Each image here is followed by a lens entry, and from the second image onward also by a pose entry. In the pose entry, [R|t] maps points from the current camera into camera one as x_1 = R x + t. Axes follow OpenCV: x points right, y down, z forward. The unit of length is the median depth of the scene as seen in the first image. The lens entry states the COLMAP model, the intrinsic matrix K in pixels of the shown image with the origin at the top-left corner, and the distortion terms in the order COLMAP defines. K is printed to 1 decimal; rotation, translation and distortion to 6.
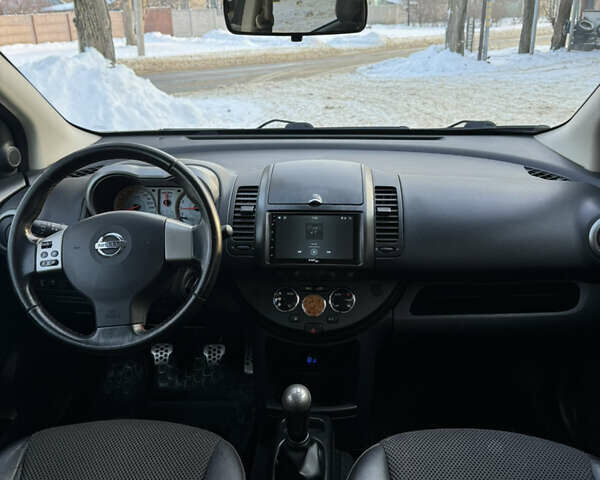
lens RADIAL K [[578.9, 0, 287.6], [0, 578.9, 239.4], [0, 0, 1]] dist [0.003449, -0.021316]
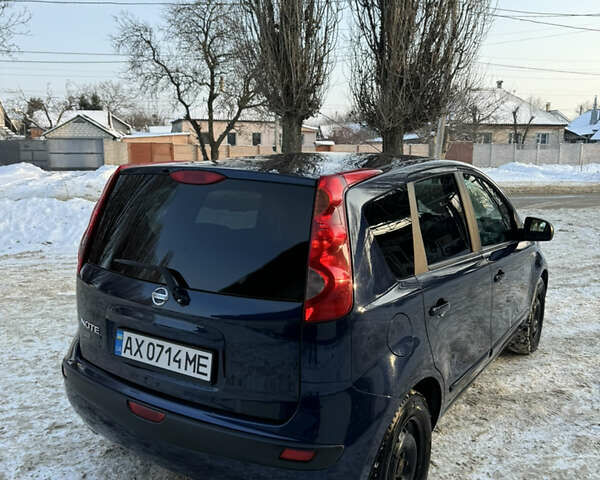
lens RADIAL K [[561.4, 0, 298.2], [0, 561.4, 241.0], [0, 0, 1]] dist [0.142095, -0.267486]
pose [[0.876492, 0.108684, -0.468988, 0.062921], [-0.199717, 0.968488, -0.148812, 0.035625], [0.438036, 0.224097, 0.870578, -0.123498]]
